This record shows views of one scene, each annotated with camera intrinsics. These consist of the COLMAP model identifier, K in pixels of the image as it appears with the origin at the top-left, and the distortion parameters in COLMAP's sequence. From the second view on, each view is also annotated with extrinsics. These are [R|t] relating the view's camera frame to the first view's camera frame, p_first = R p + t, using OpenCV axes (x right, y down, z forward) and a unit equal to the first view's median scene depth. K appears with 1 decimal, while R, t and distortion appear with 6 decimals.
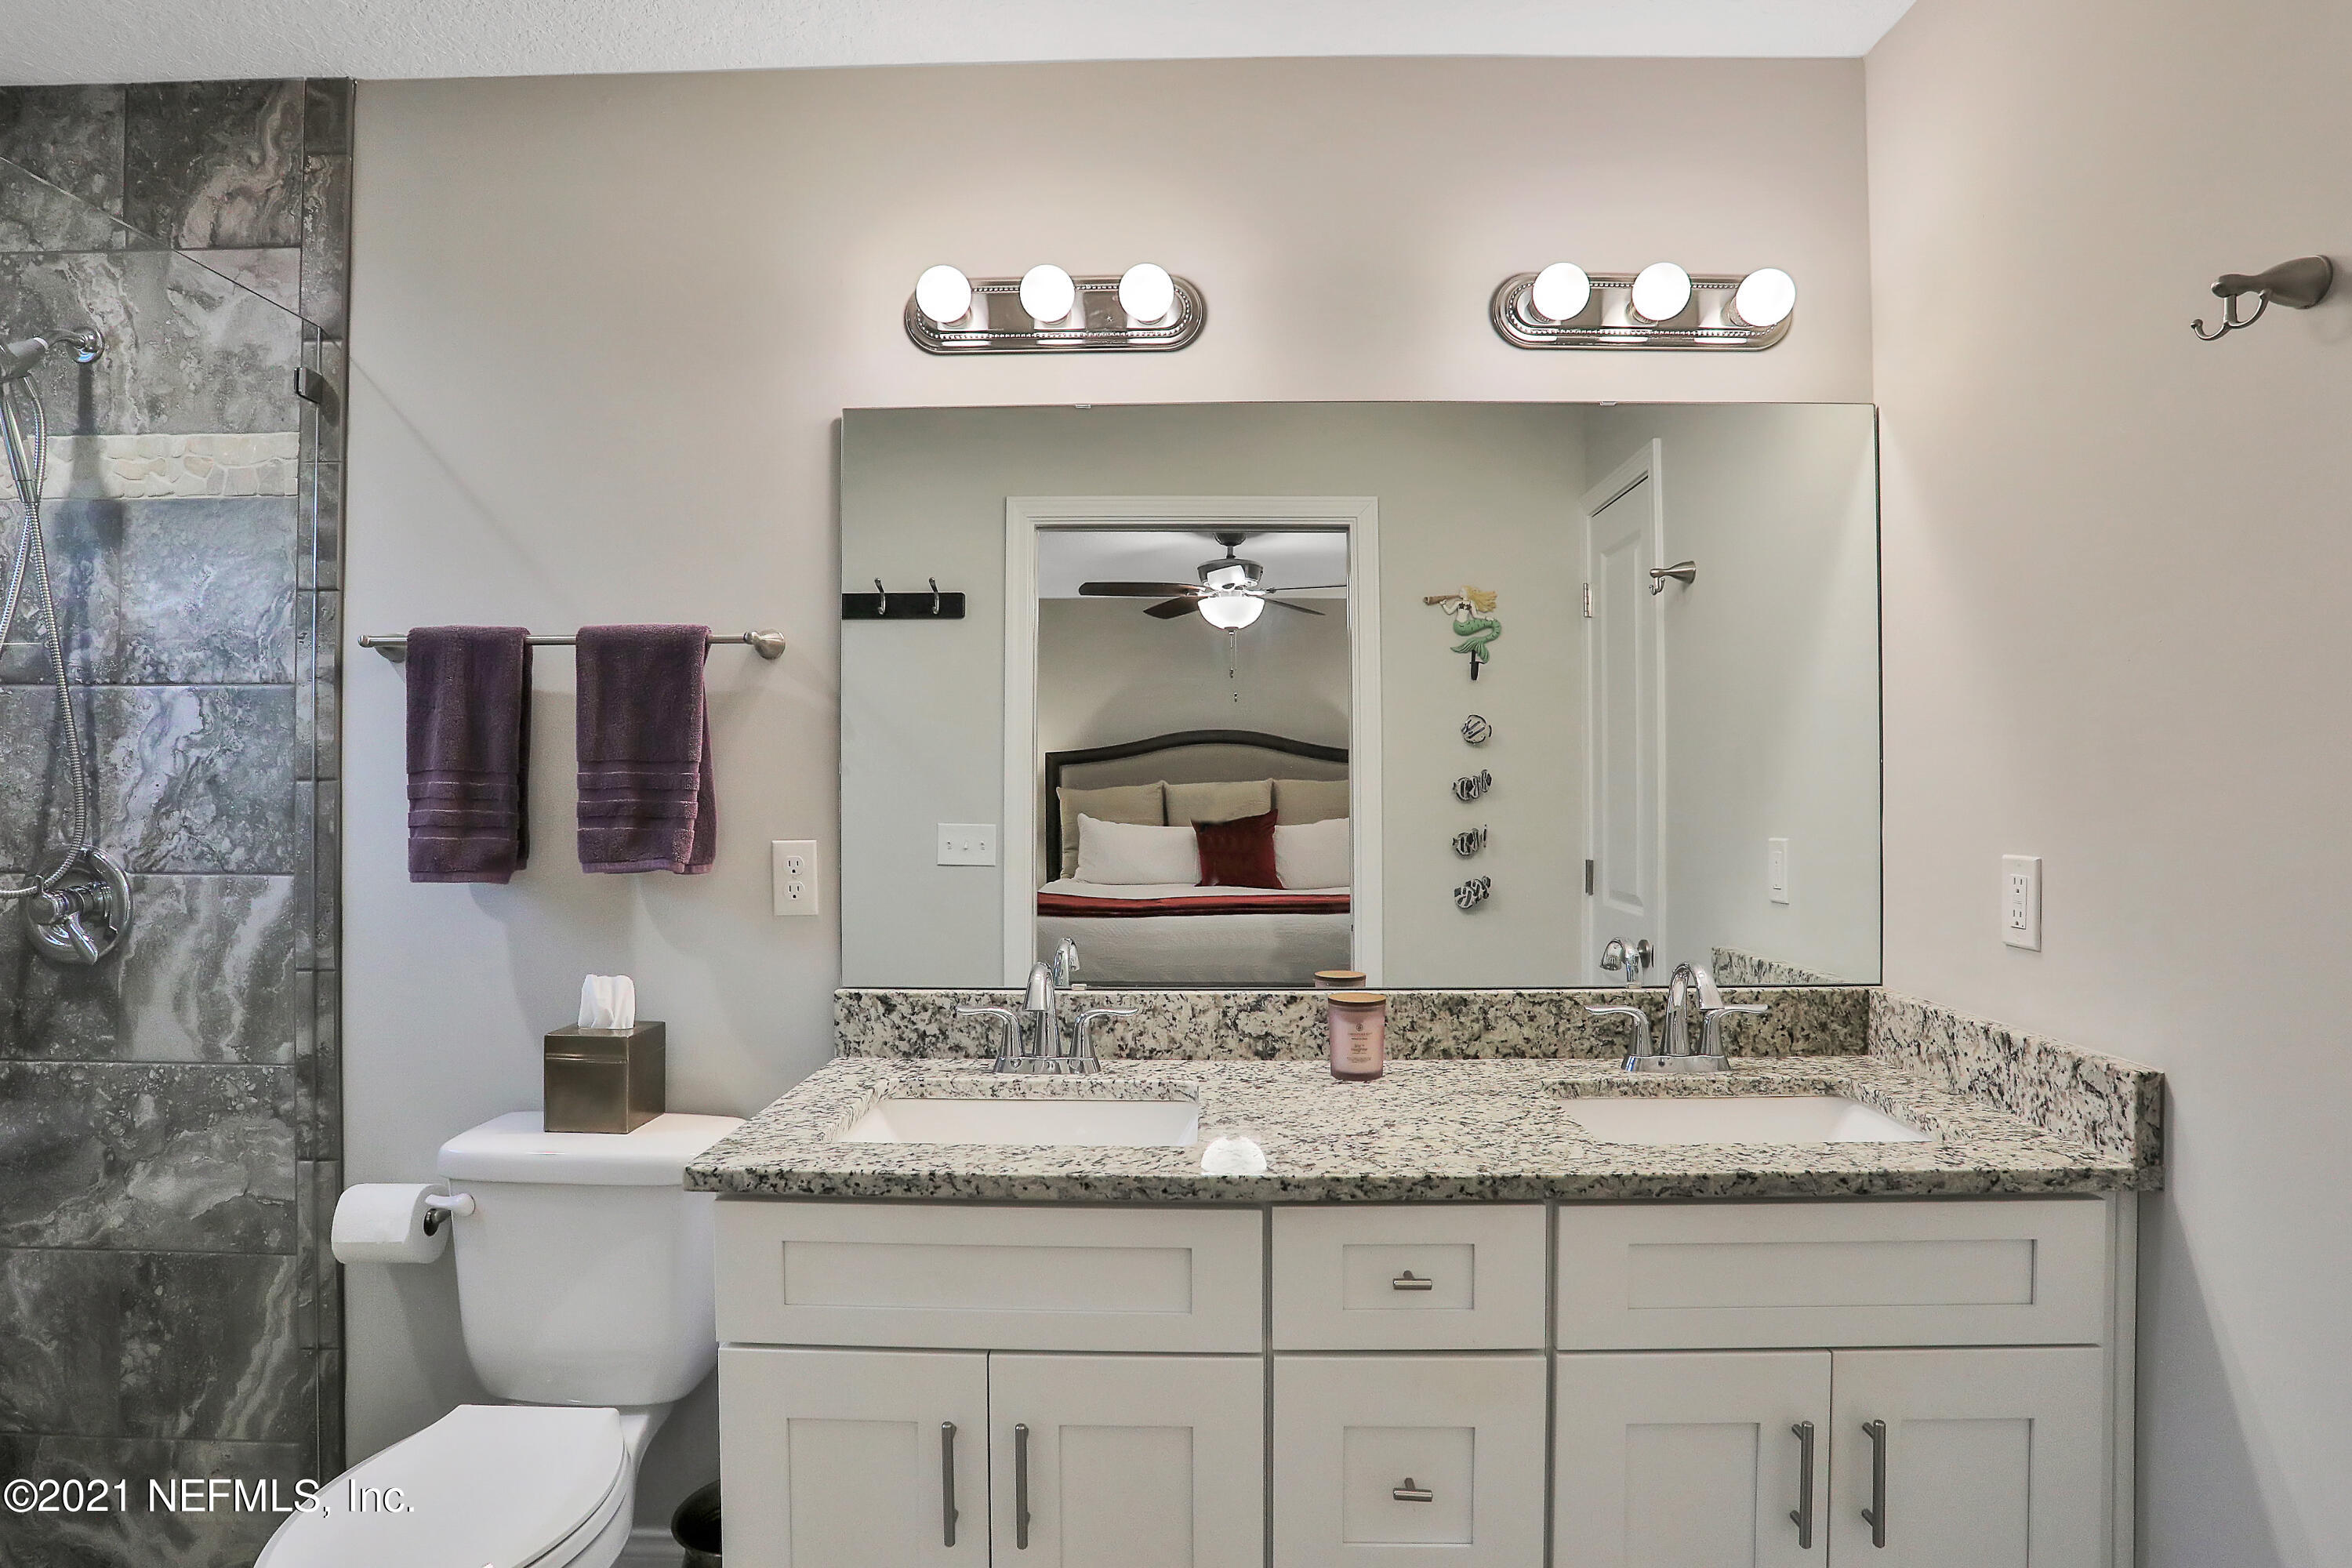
lens RADIAL K [[1243.3, 0, 1174.6], [0, 1243.3, 786.2], [0, 0, 1]] dist [-0.077085, 0.031640]
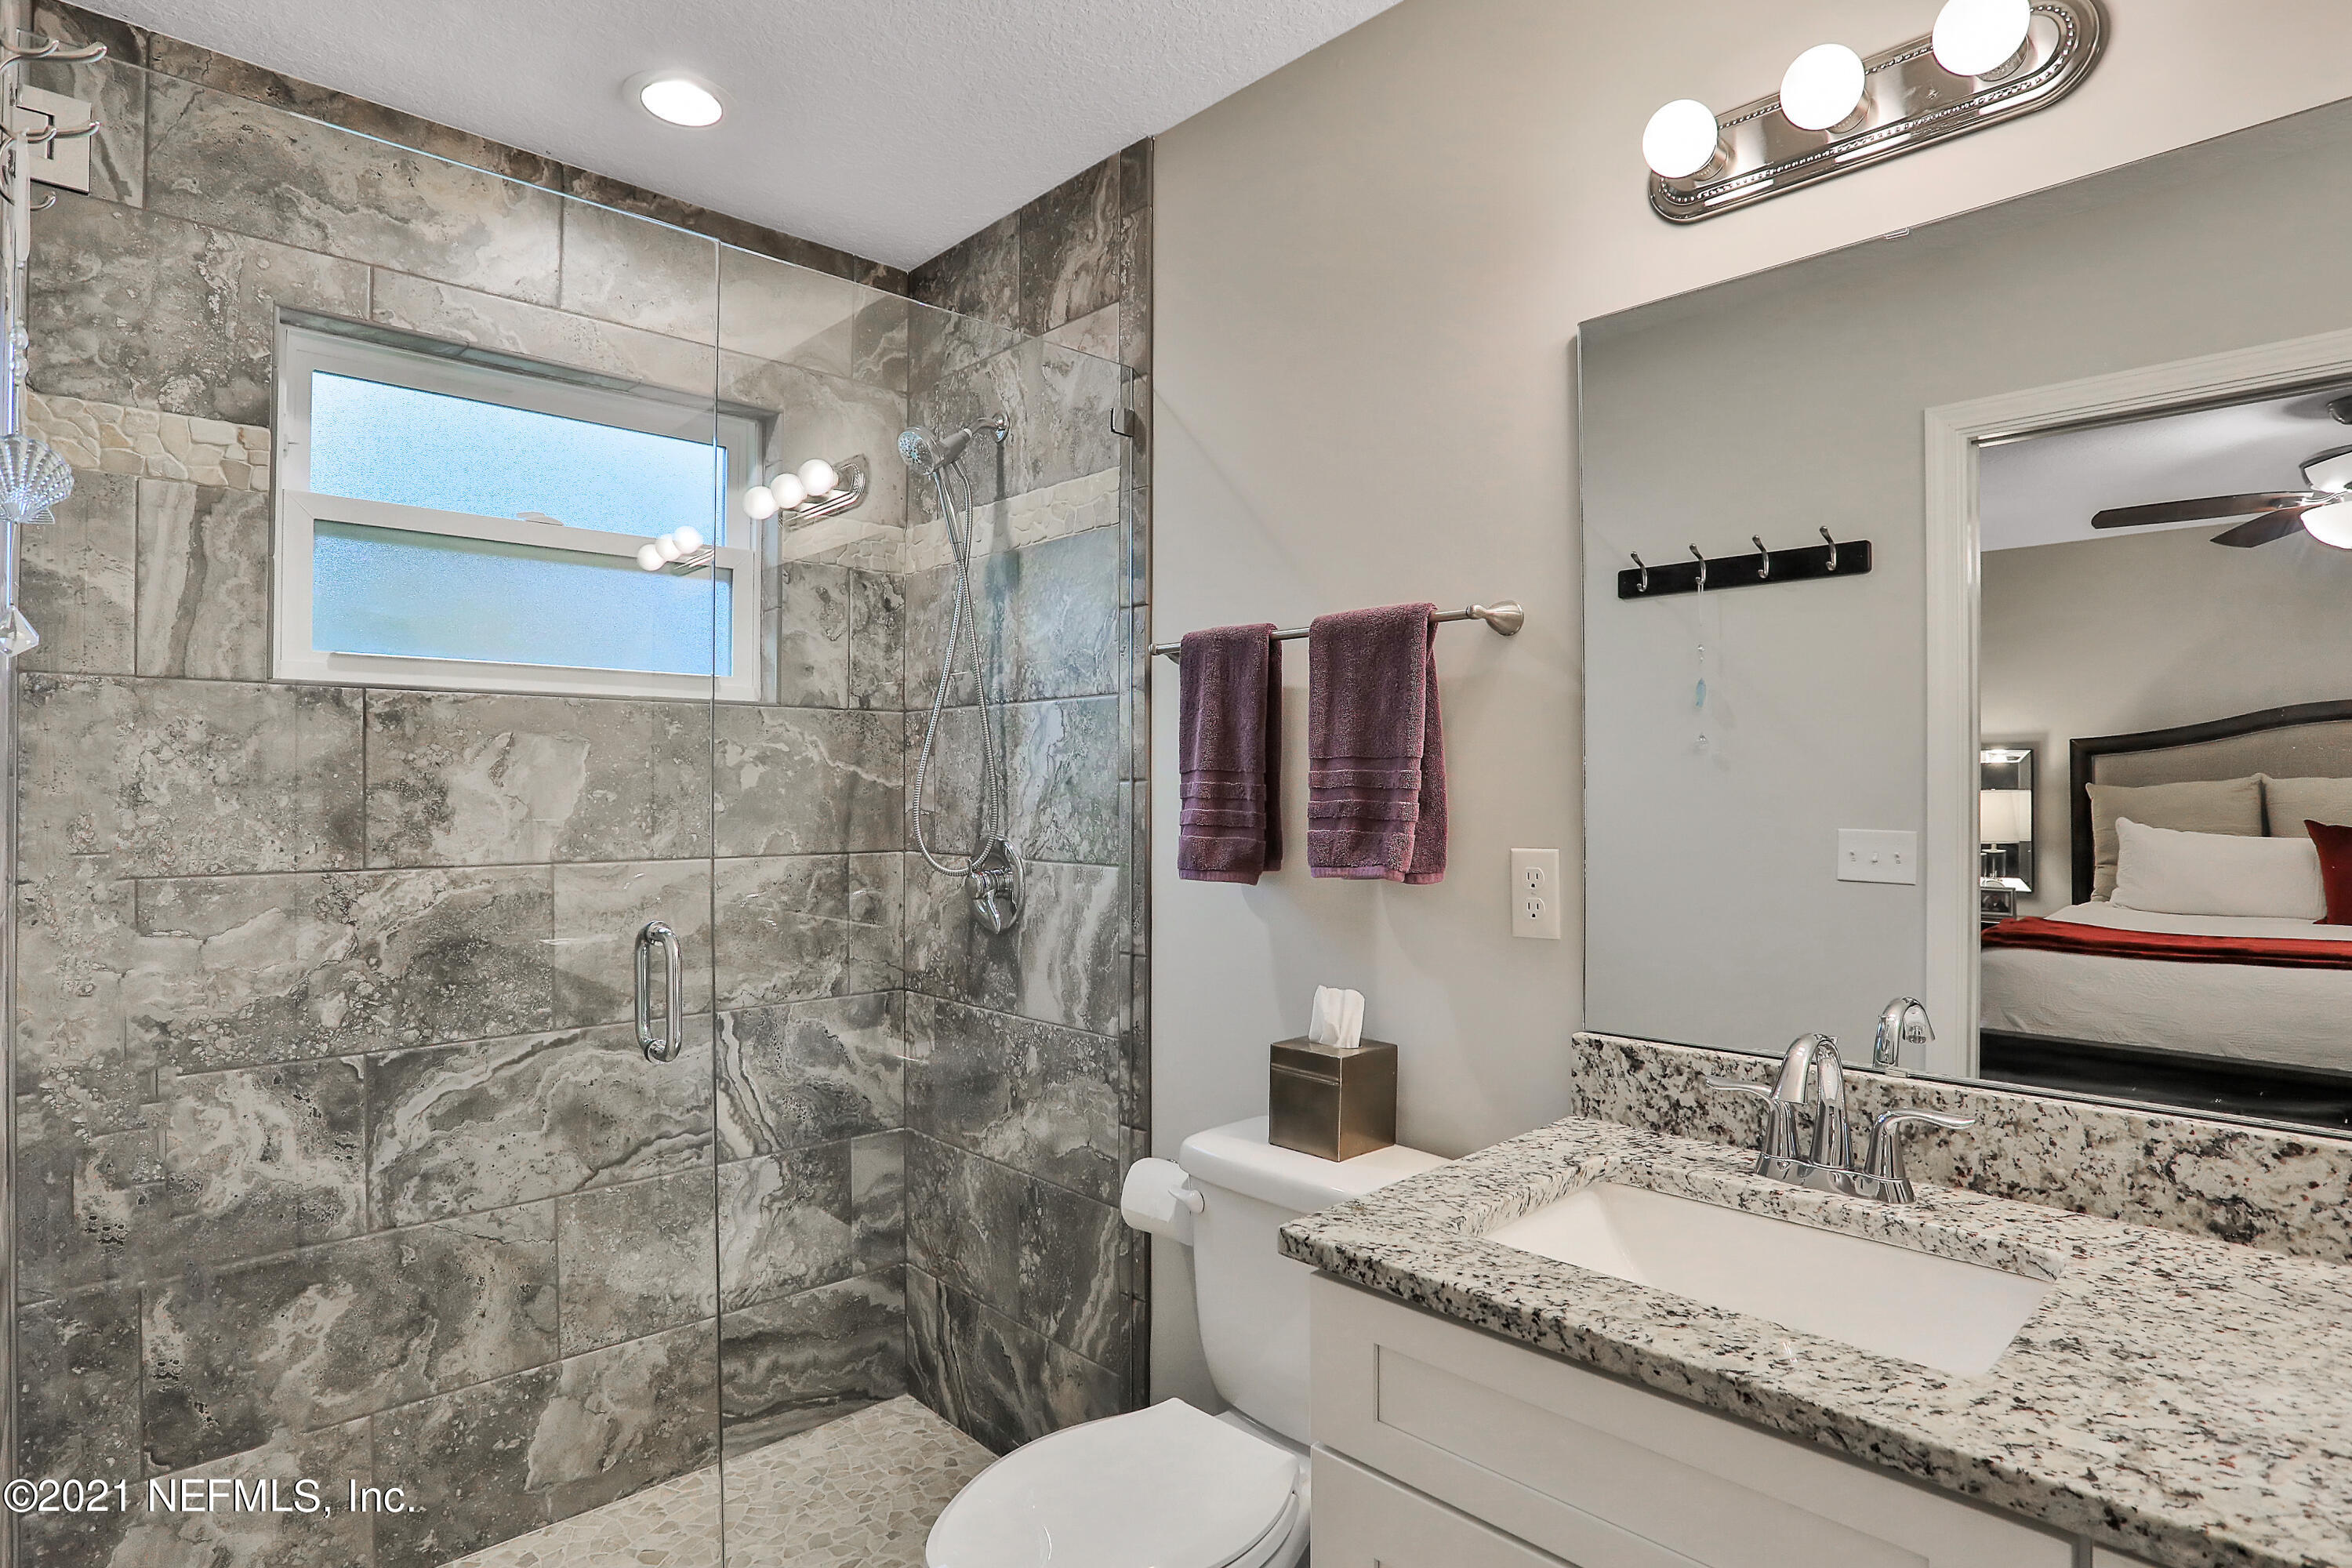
lens RADIAL K [[1243.3, 0, 1174.6], [0, 1243.3, 786.2], [0, 0, 1]] dist [-0.077085, 0.031640]
pose [[0.708663, -0.003361, -0.705539, 0.111996], [0.004801, 0.999988, 0.000058, 0.000029], [0.705531, -0.003428, 0.708671, 0.229750]]
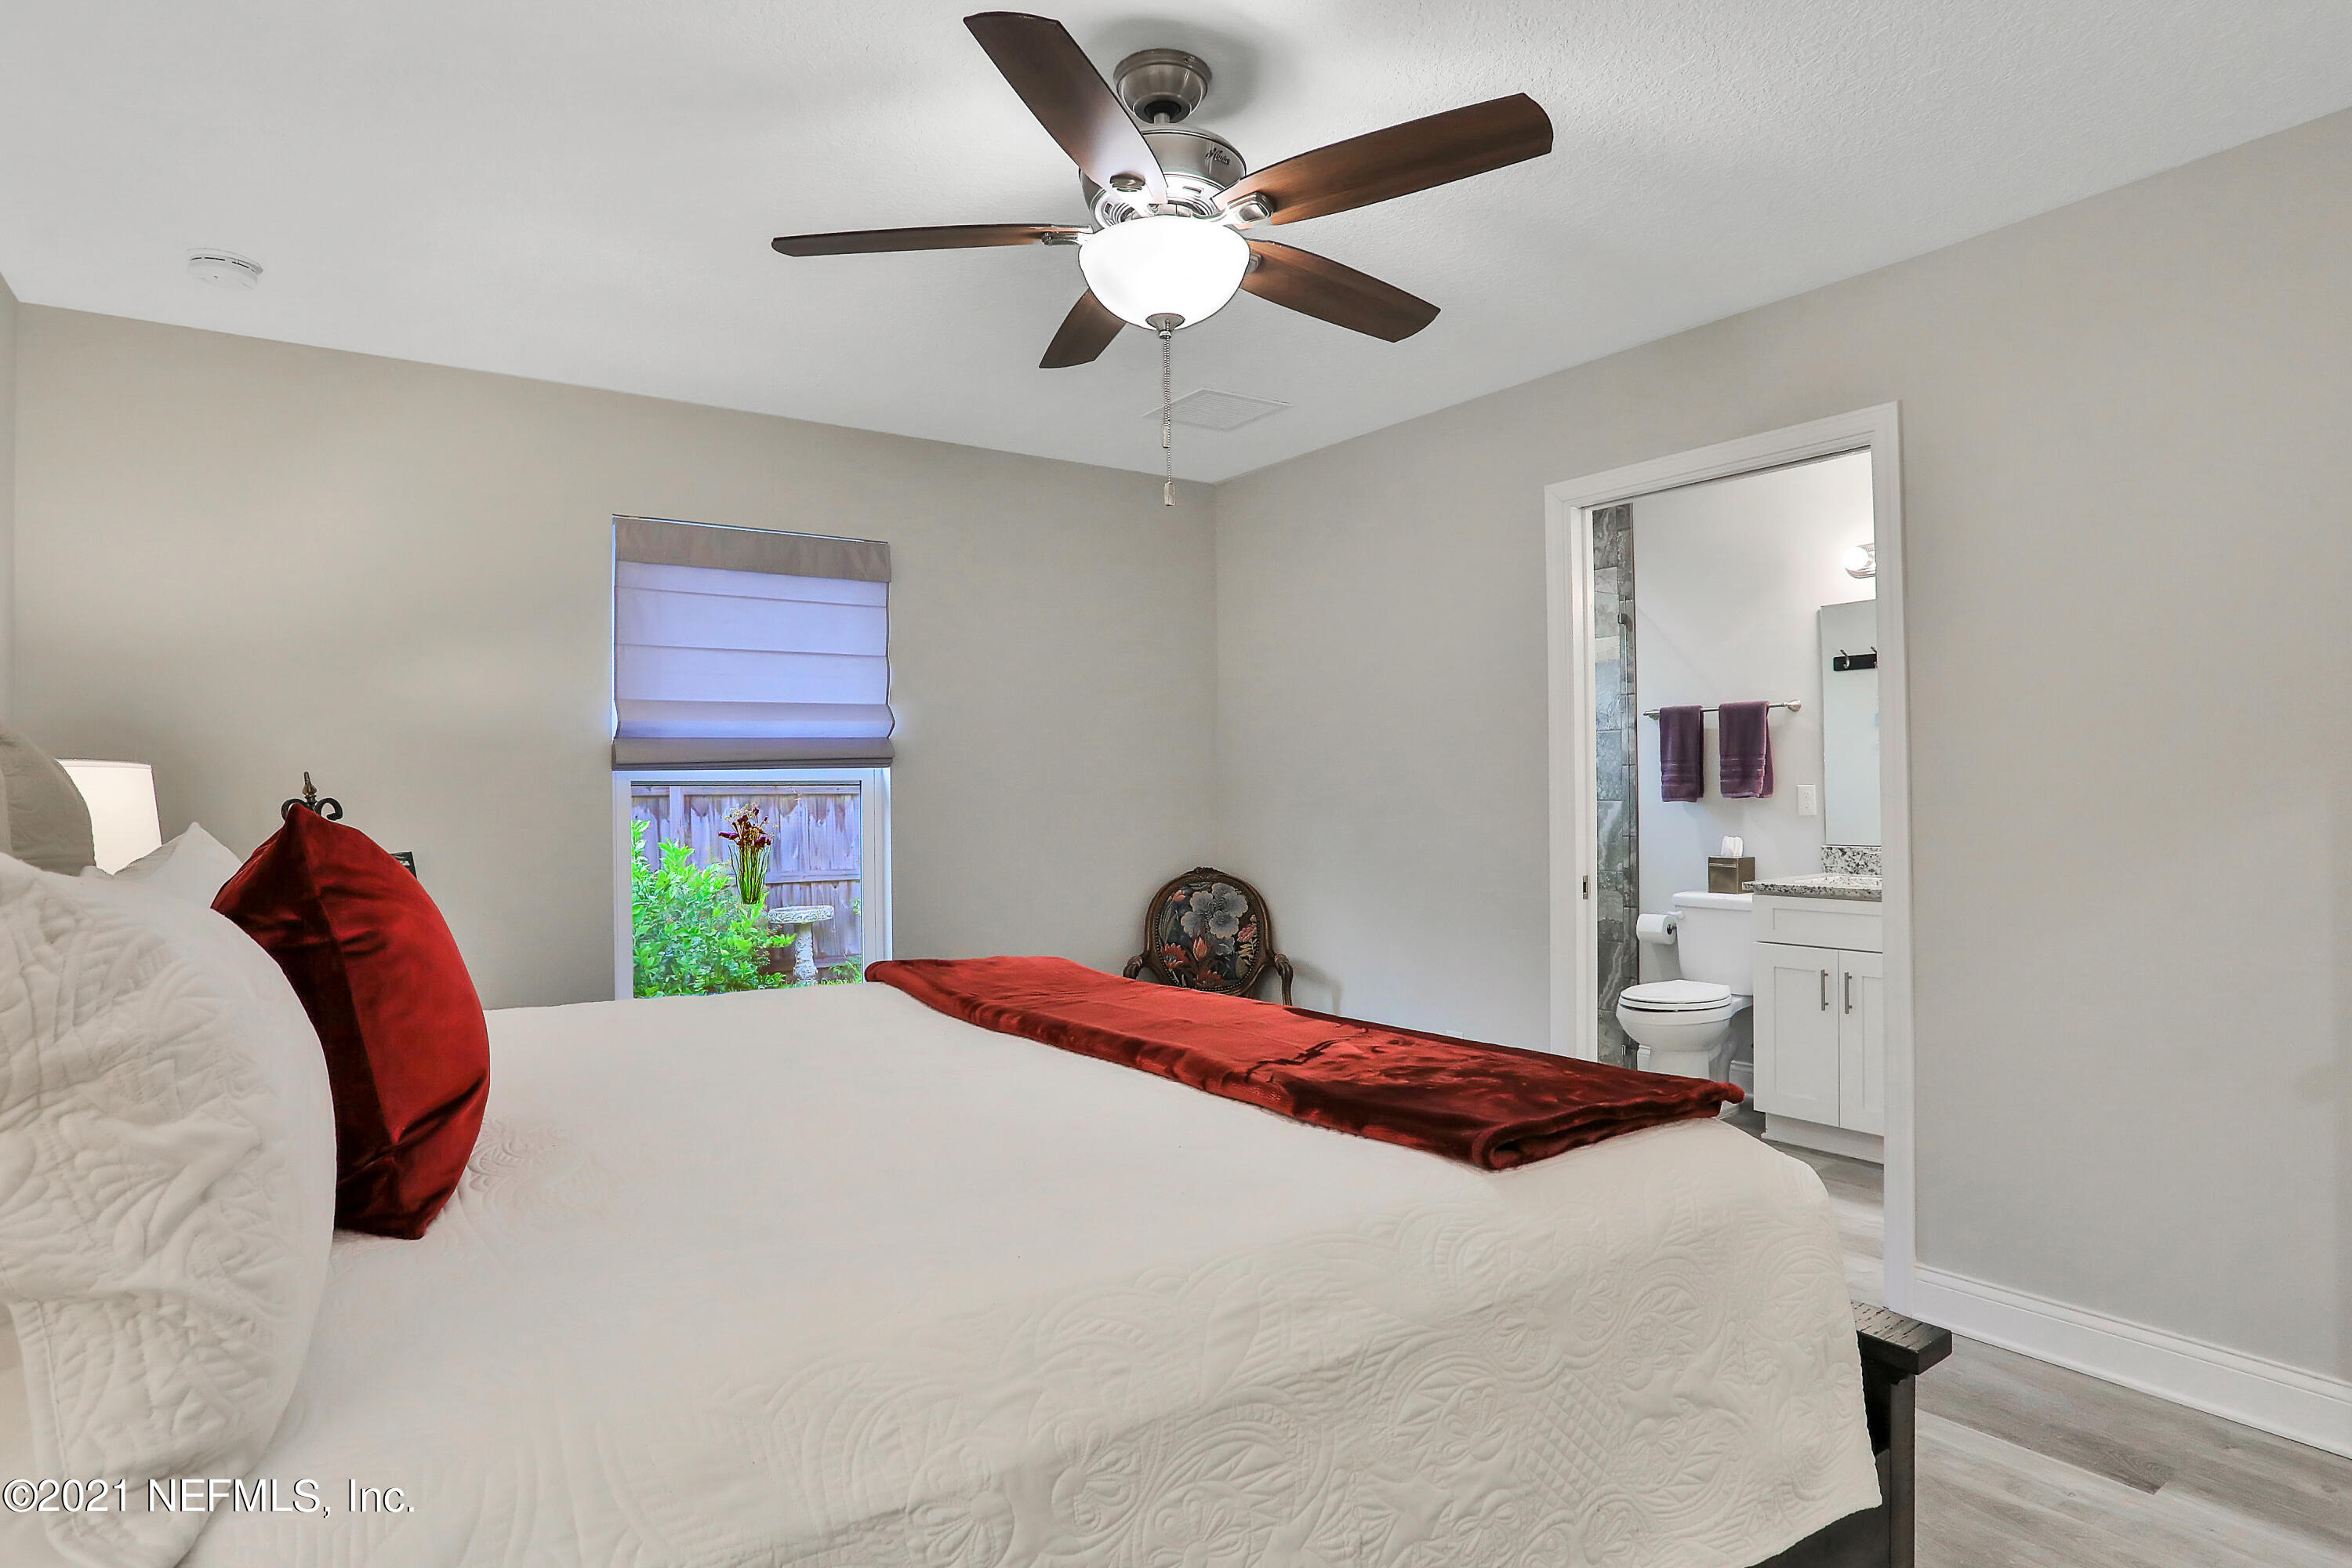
lens RADIAL K [[1173.1, 0, 1227.0], [0, 1173.1, 778.0], [0, 0, 1]] dist [-0.067412, 0.030089]
pose [[0.605923, -0.016197, -0.795358, 0.817895], [0.015824, 0.999840, -0.008306, 0.030906], [0.795366, -0.007552, 0.606082, -1.301492]]
